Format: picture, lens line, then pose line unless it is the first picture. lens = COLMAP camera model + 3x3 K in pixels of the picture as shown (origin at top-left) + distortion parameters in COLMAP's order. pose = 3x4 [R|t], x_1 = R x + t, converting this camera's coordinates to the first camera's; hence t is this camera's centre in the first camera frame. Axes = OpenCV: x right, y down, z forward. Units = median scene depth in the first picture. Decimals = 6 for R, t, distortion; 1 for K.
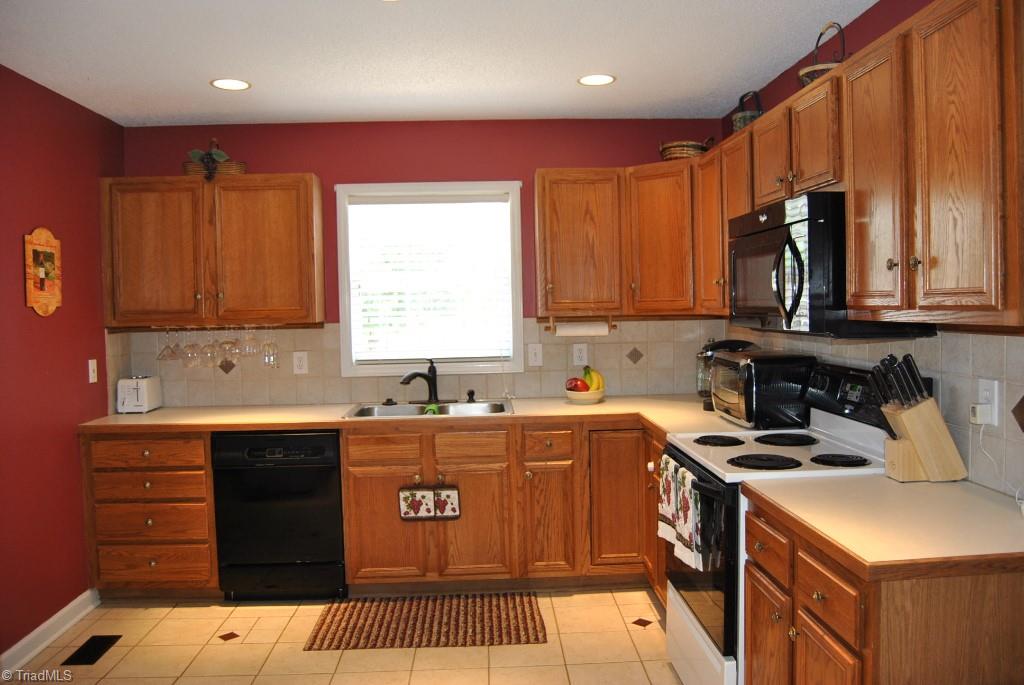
lens RADIAL K [[808.4, 0, 518.0], [0, 808.4, 340.8], [0, 0, 1]] dist [-0.085165, 0.036197]
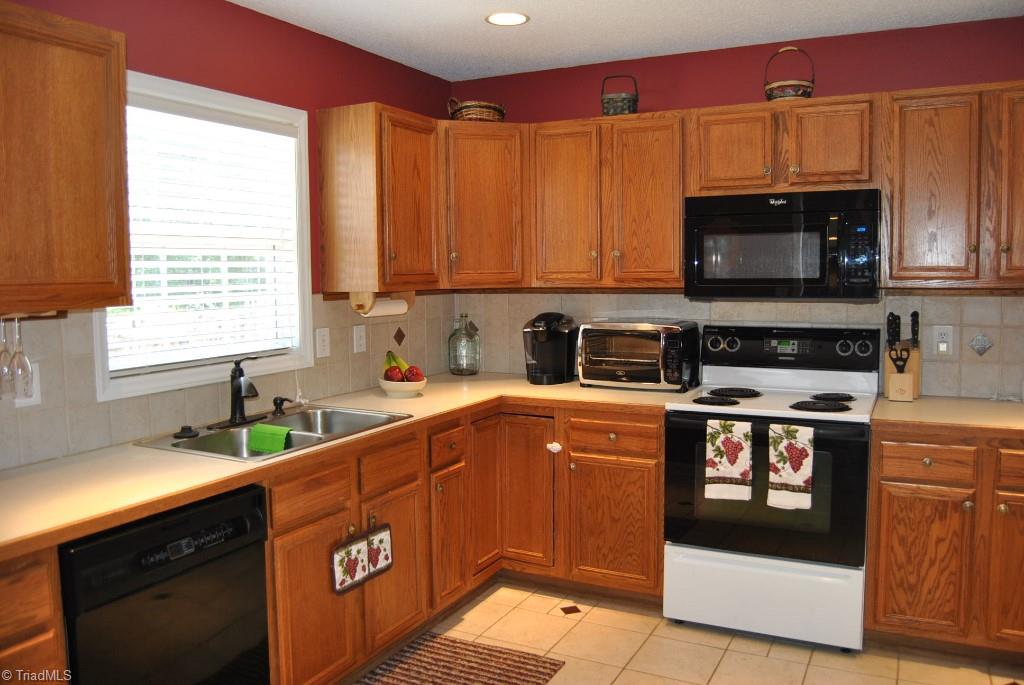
lens RADIAL K [[808.4, 0, 514.3], [0, 808.4, 340.0], [0, 0, 1]] dist [-0.085165, 0.036197]
pose [[0.498773, -0.059617, 0.864680, -0.638139], [0.039755, 0.998155, 0.045888, -0.015344], [-0.865821, 0.011487, 0.500223, 0.534048]]
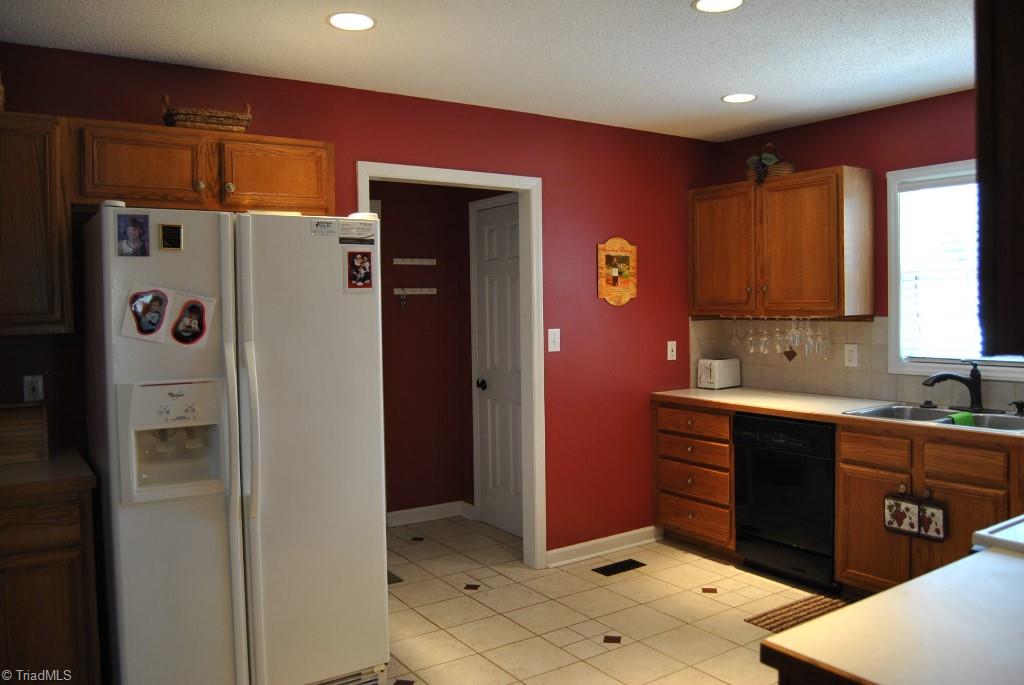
lens RADIAL K [[808.4, 0, 518.5], [0, 808.4, 341.4], [0, 0, 1]] dist [-0.085165, 0.036197]
pose [[0.525617, 0.051885, -0.849138, 0.404636], [-0.034365, 0.998619, 0.039747, -0.017901], [0.850027, 0.008289, 0.526674, 0.146531]]
